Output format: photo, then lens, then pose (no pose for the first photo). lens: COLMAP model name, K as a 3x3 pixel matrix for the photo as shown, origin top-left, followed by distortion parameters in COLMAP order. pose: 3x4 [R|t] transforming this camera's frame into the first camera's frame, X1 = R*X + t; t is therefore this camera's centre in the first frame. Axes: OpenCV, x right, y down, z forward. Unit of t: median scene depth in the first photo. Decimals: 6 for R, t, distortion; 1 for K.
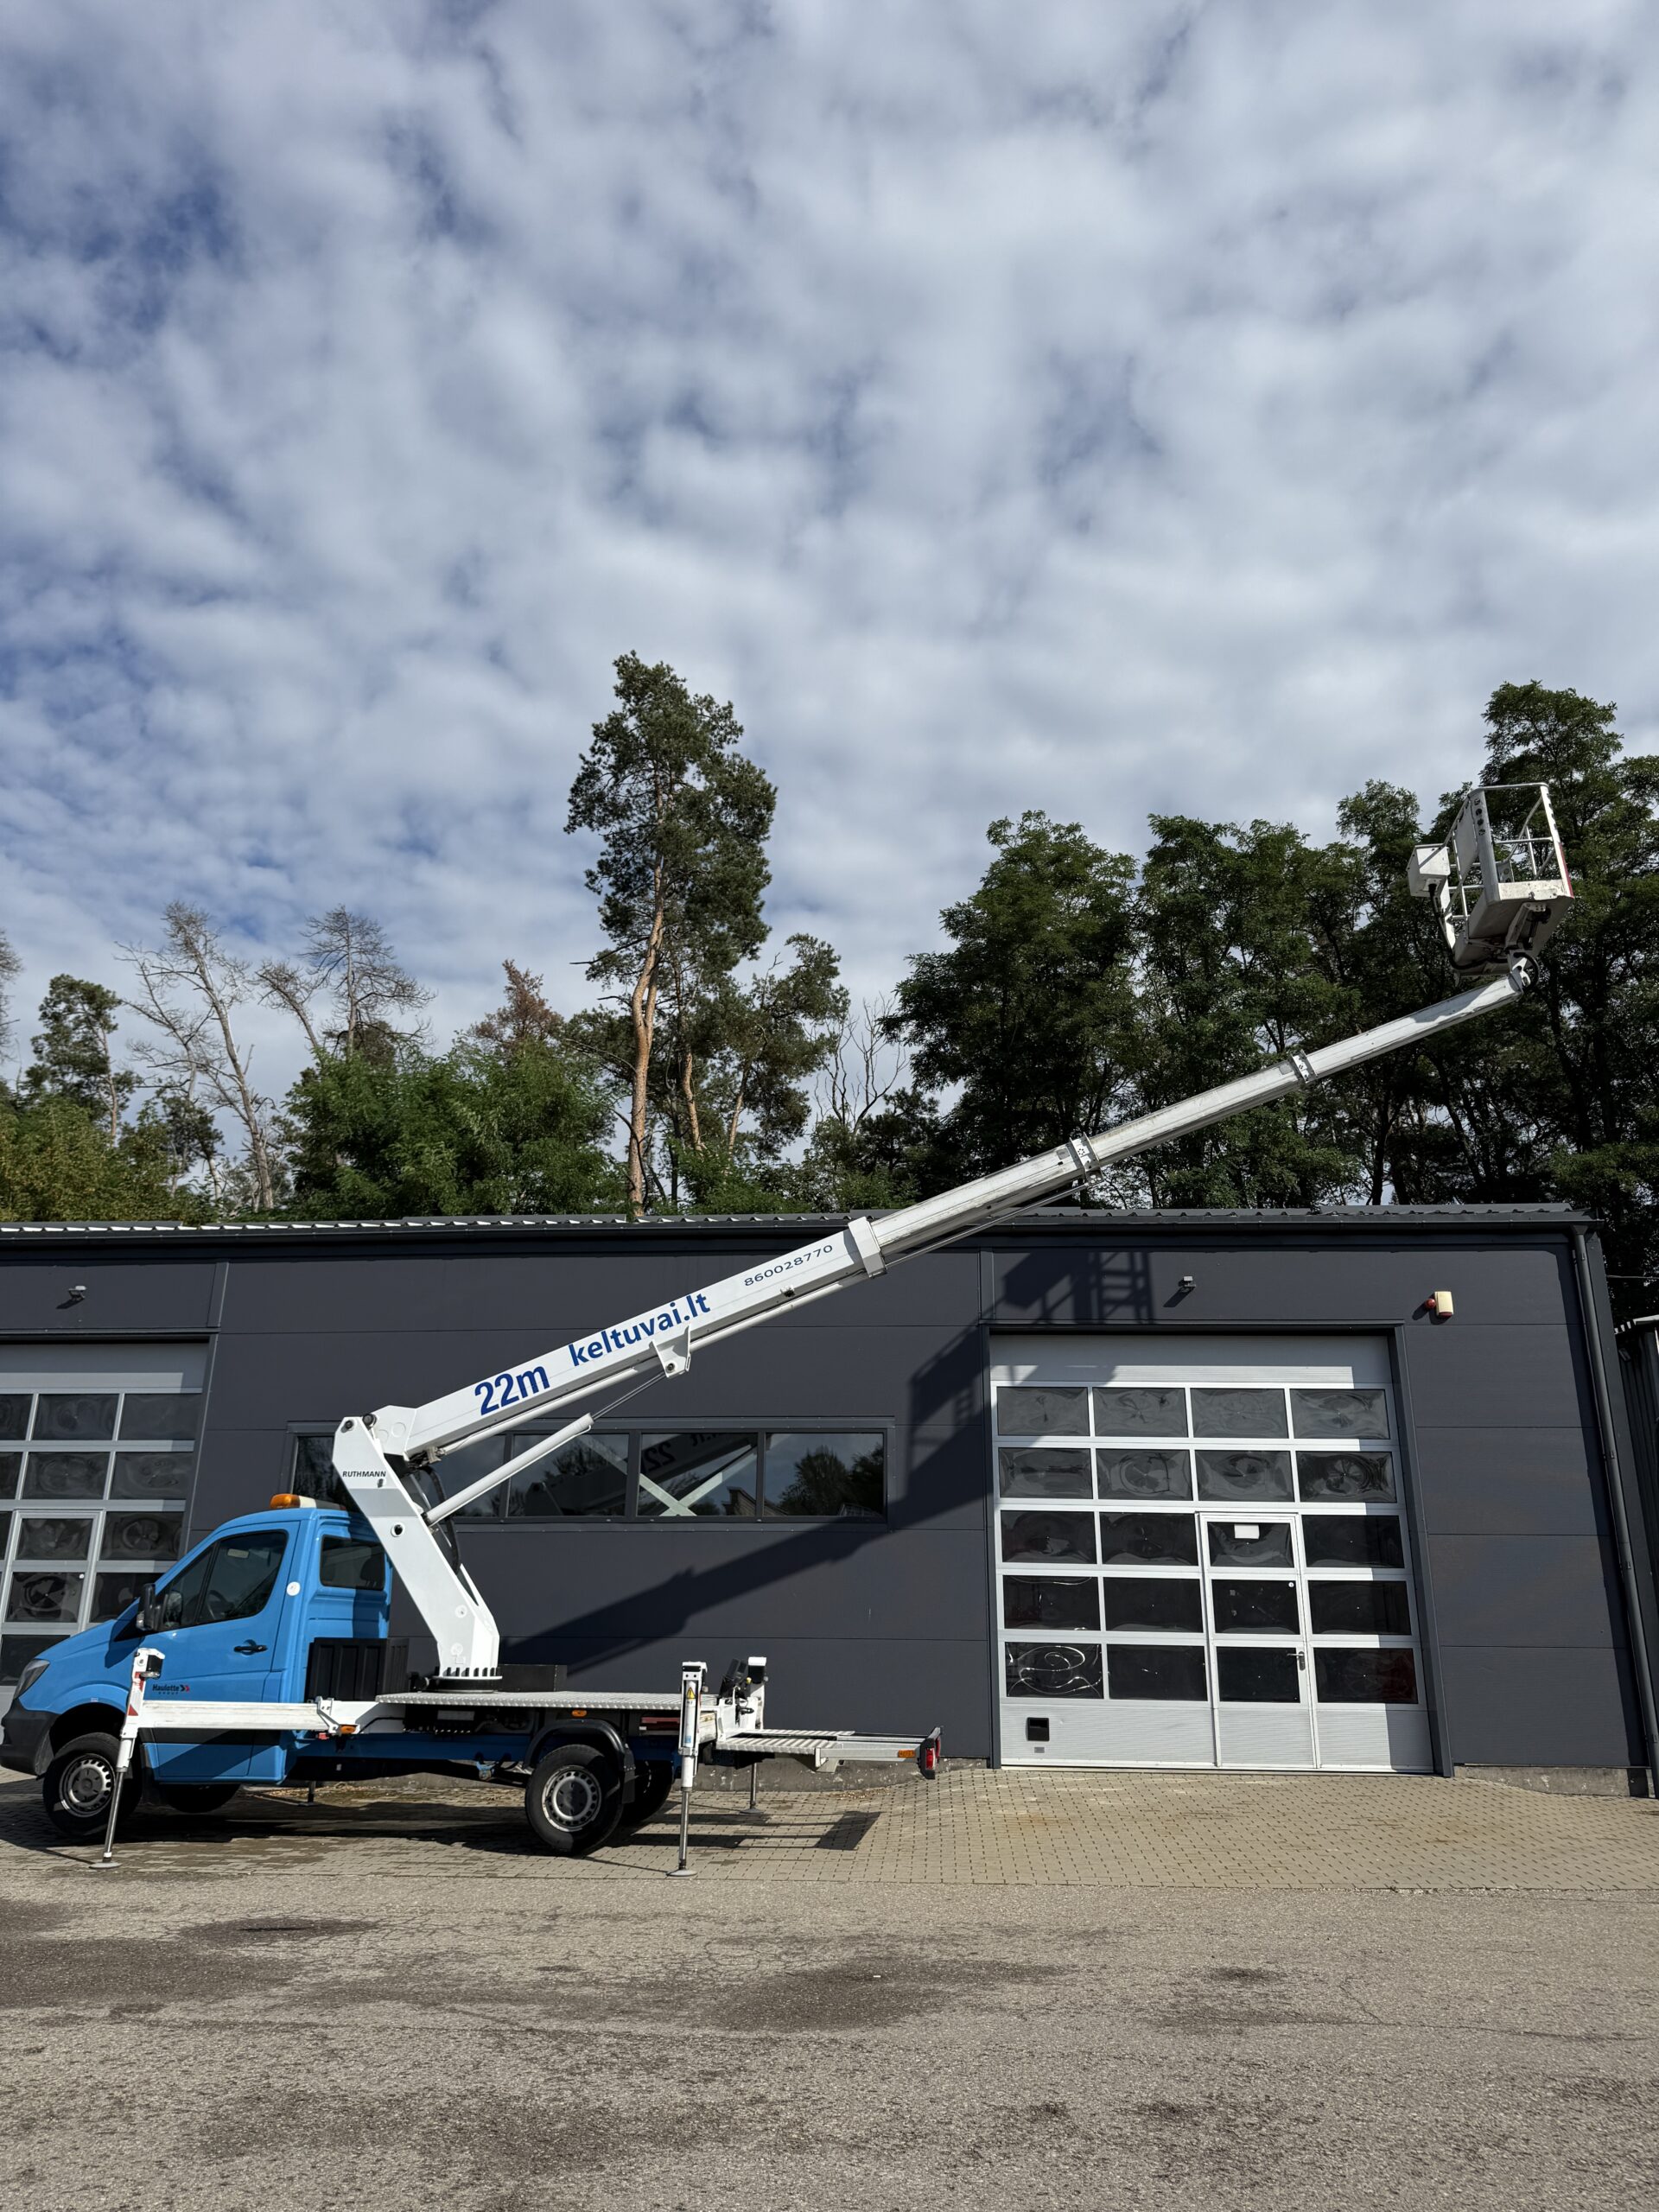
lens RADIAL K [[1535.1, 0, 847.6], [0, 1535.1, 1149.3], [0, 0, 1]] dist [0.018144, -0.021653]
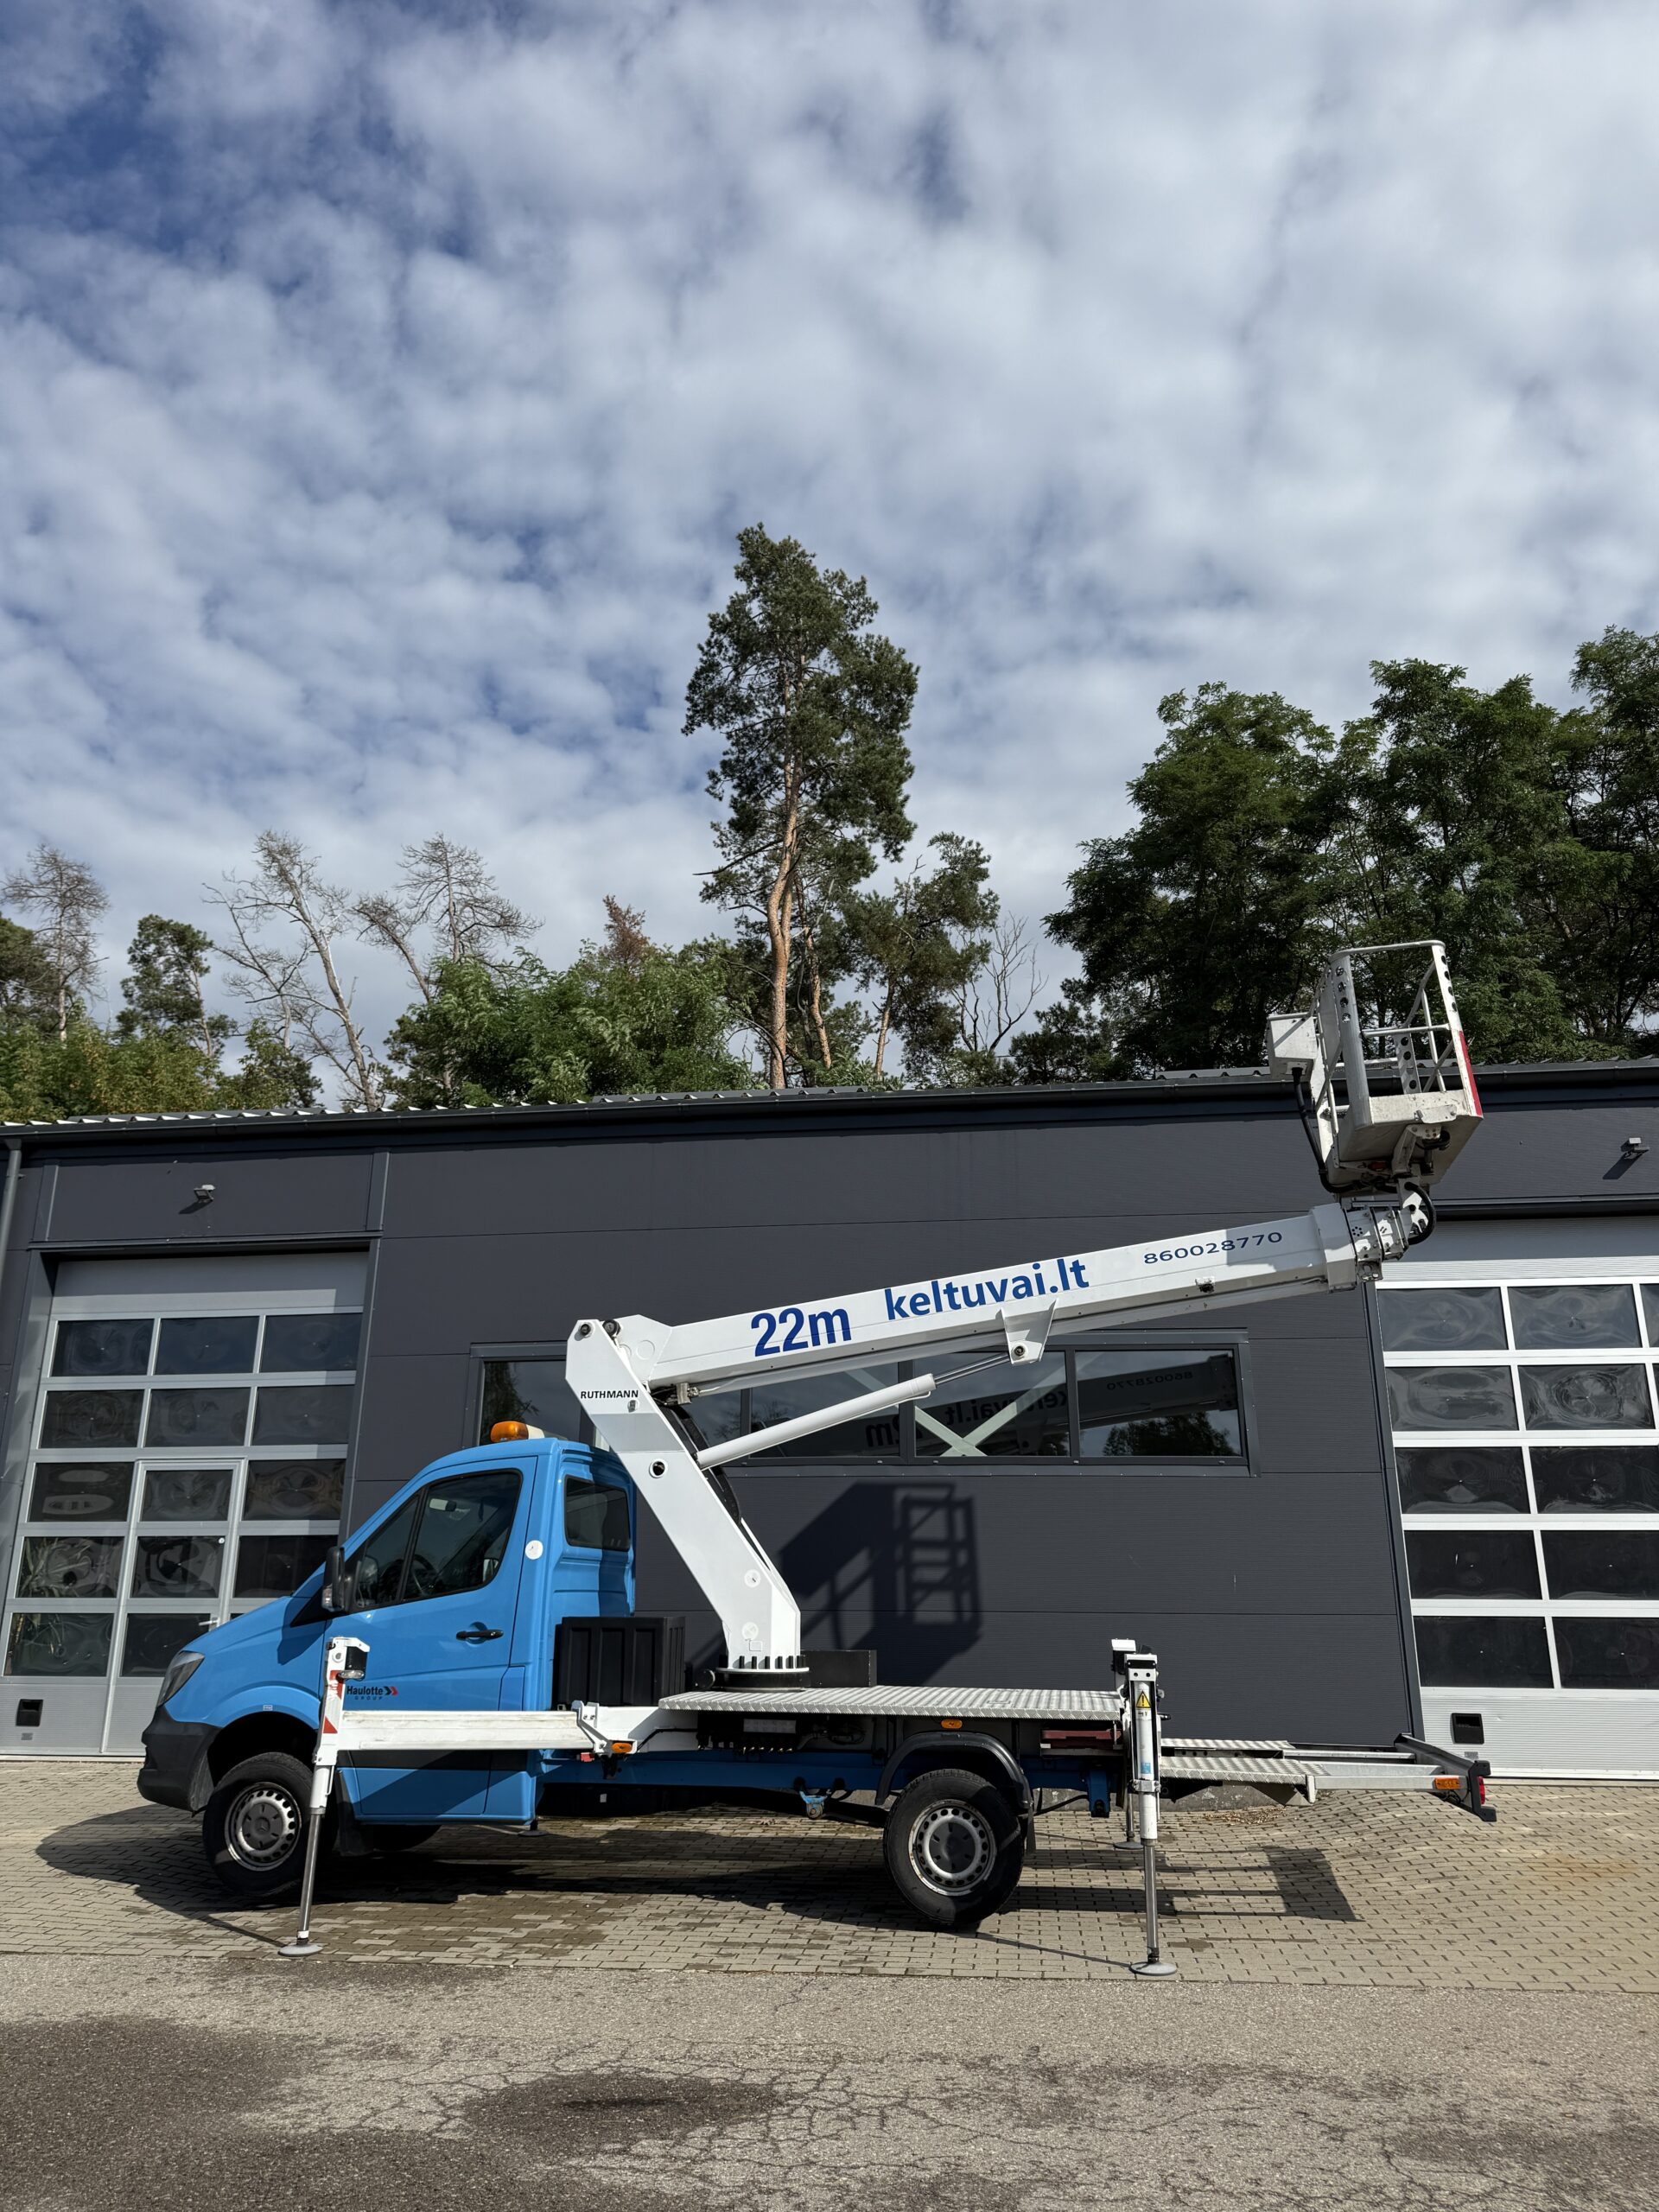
lens RADIAL K [[1535.1, 0, 836.6], [0, 1535.1, 1147.2], [0, 0, 1]] dist [0.018144, -0.021653]
pose [[0.998435, -0.023056, -0.050941, -0.127862], [0.024027, 0.999539, 0.018535, 0.063064], [0.050491, -0.019730, 0.998530, 0.212312]]
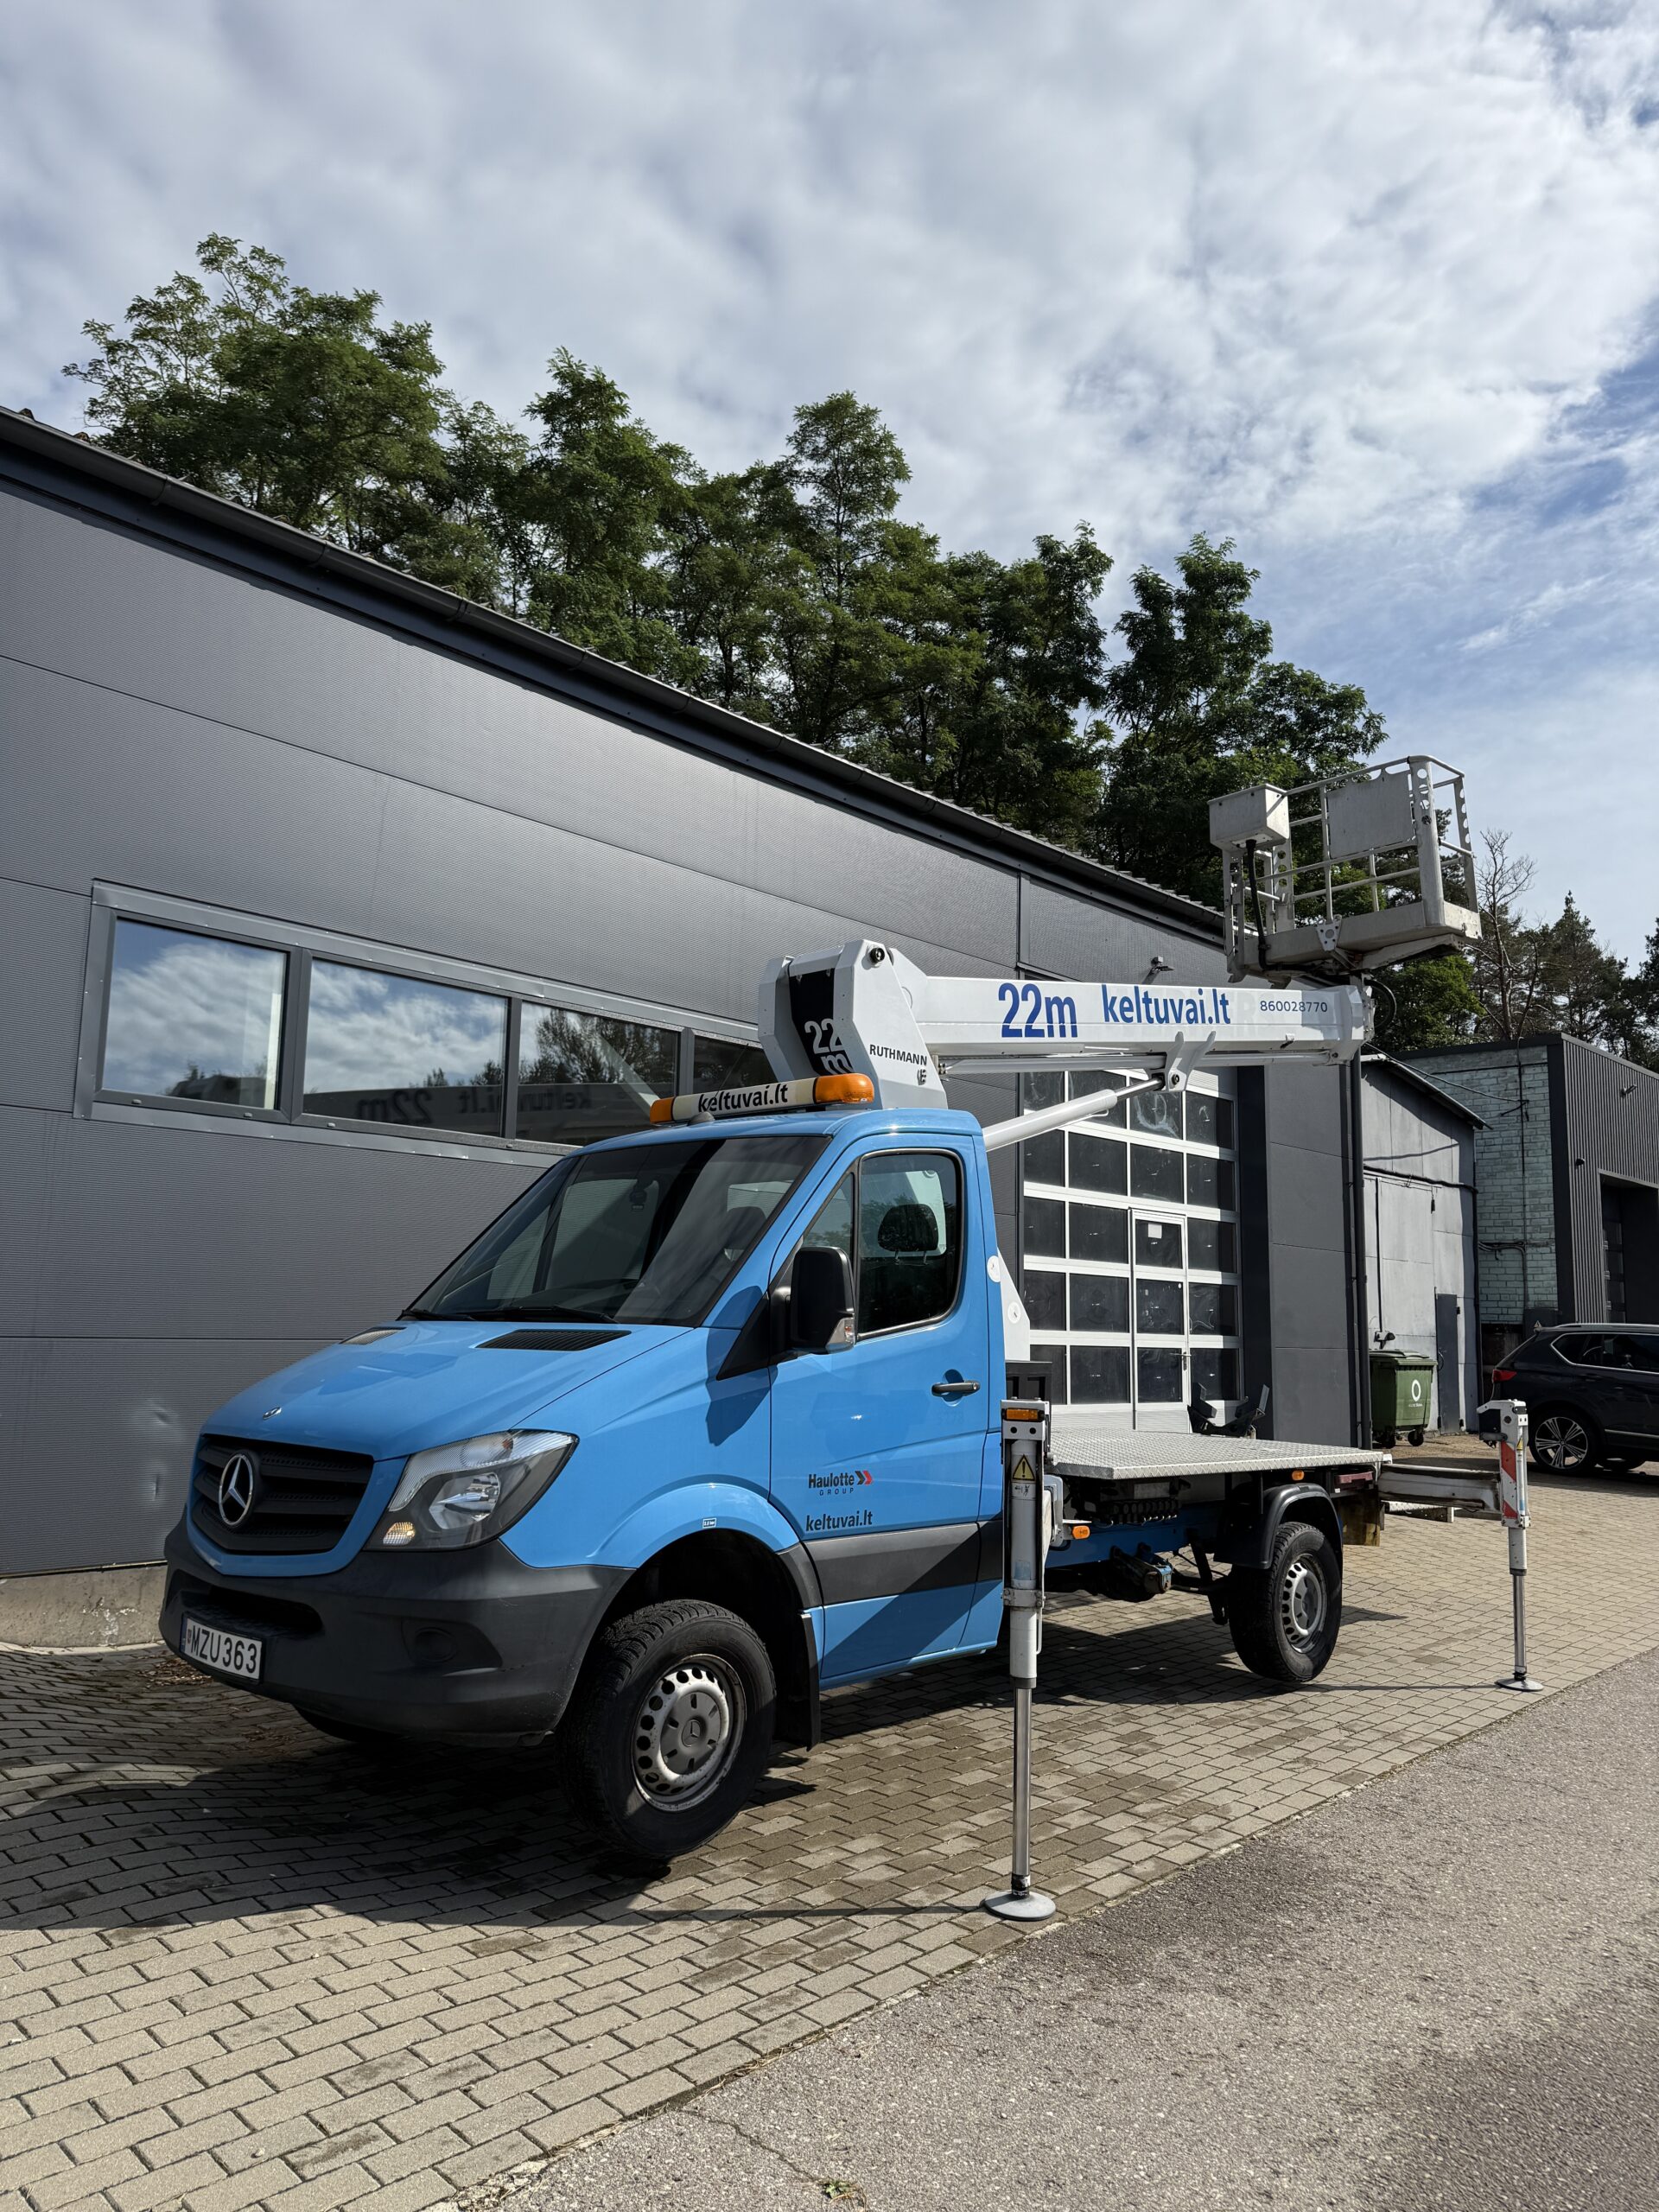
lens RADIAL K [[1535.1, 0, 838.2], [0, 1535.1, 1133.4], [0, 0, 1]] dist [0.018144, -0.021653]
pose [[0.622721, 0.097657, 0.776326, -0.566099], [-0.246382, 0.966181, 0.076093, 0.156799], [-0.742640, -0.238657, 0.625722, 0.533527]]
